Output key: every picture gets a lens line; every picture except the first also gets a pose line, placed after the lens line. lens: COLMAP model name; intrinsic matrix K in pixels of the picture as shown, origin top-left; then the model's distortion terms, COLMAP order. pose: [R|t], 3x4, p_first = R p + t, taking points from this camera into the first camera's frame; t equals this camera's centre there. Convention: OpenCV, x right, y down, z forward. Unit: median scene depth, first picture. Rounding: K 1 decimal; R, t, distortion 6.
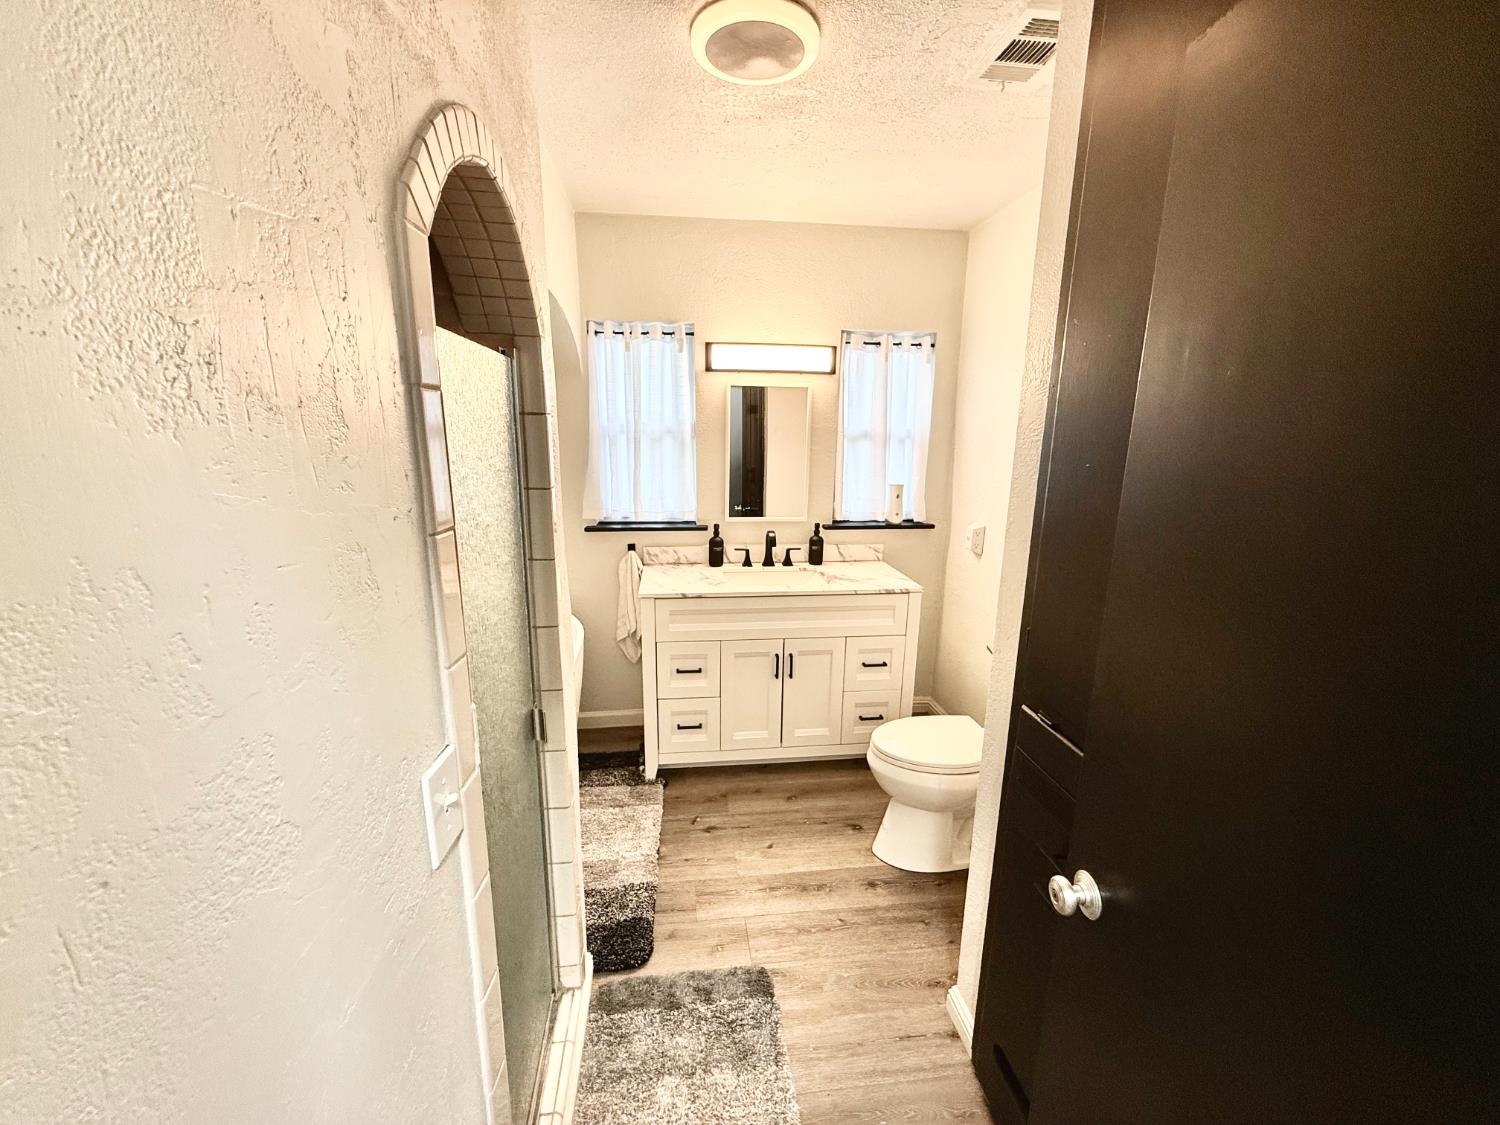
lens RADIAL K [[593.9, 0, 745.3], [0, 593.9, 561.0], [0, 0, 1]] dist [-0.001234, -0.000326]
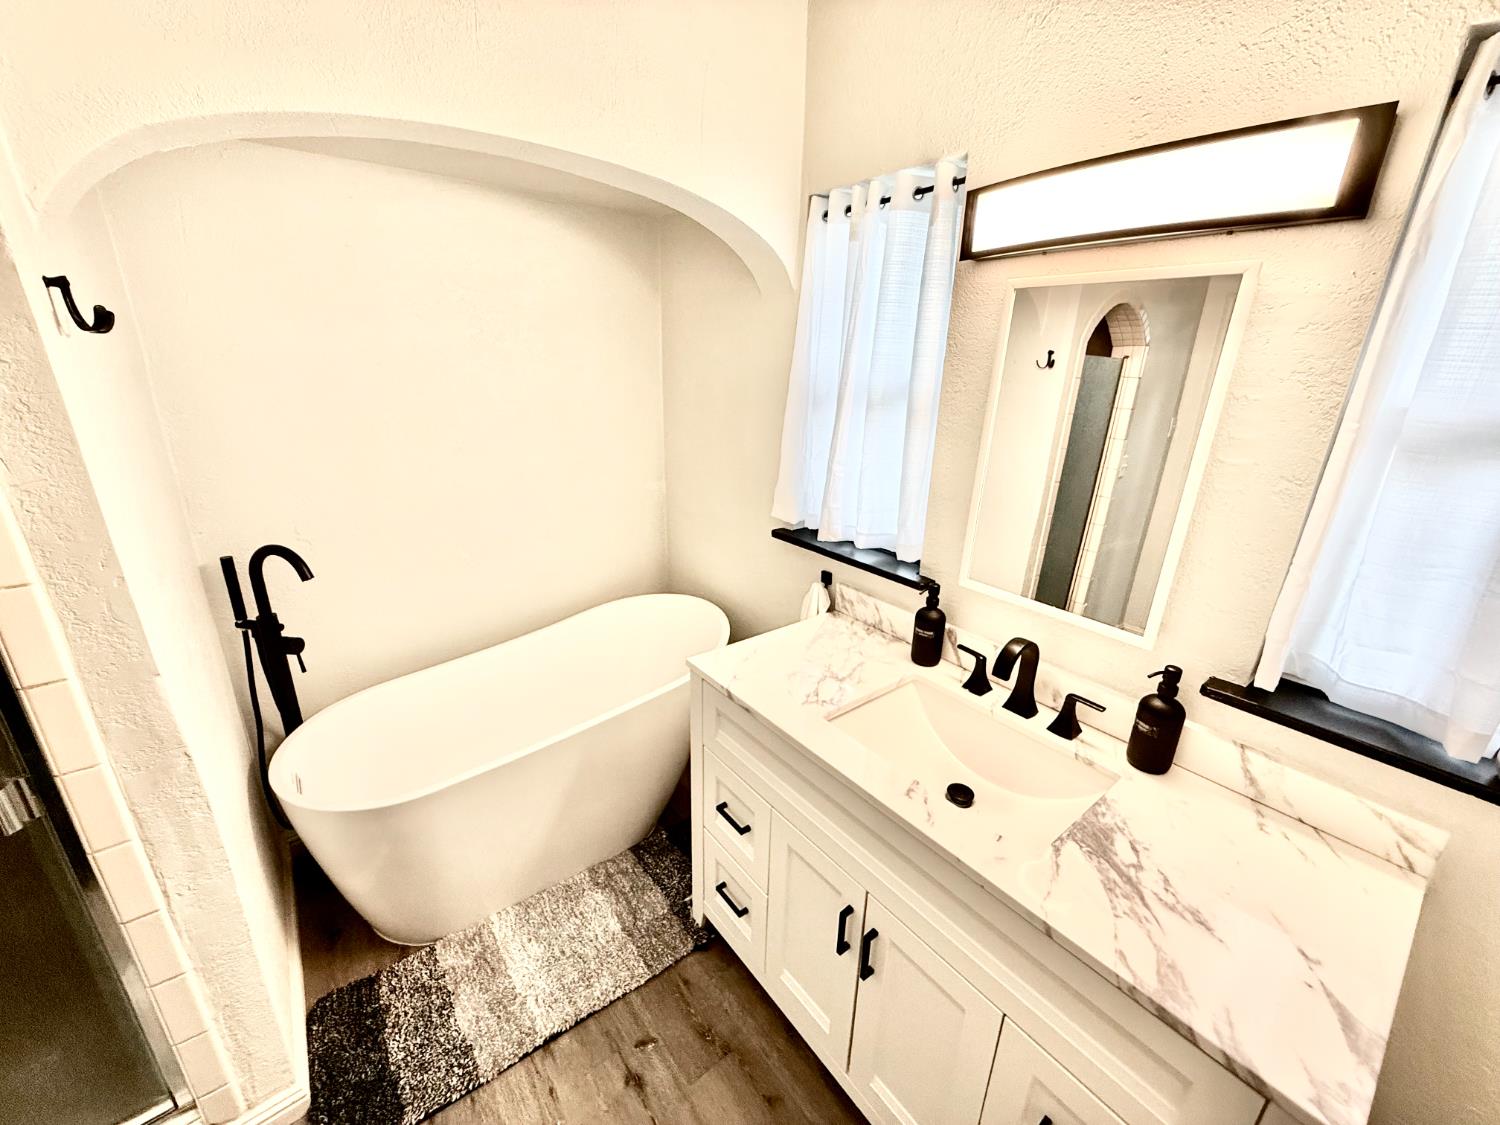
lens RADIAL K [[593.9, 0, 745.3], [0, 593.9, 561.0], [0, 0, 1]] dist [-0.001234, -0.000326]
pose [[0.512390, 0.277812, -0.812574, 0.271372], [-0.205285, 0.958418, 0.198227, -0.148735], [0.833855, 0.065240, 0.548115, 0.602416]]
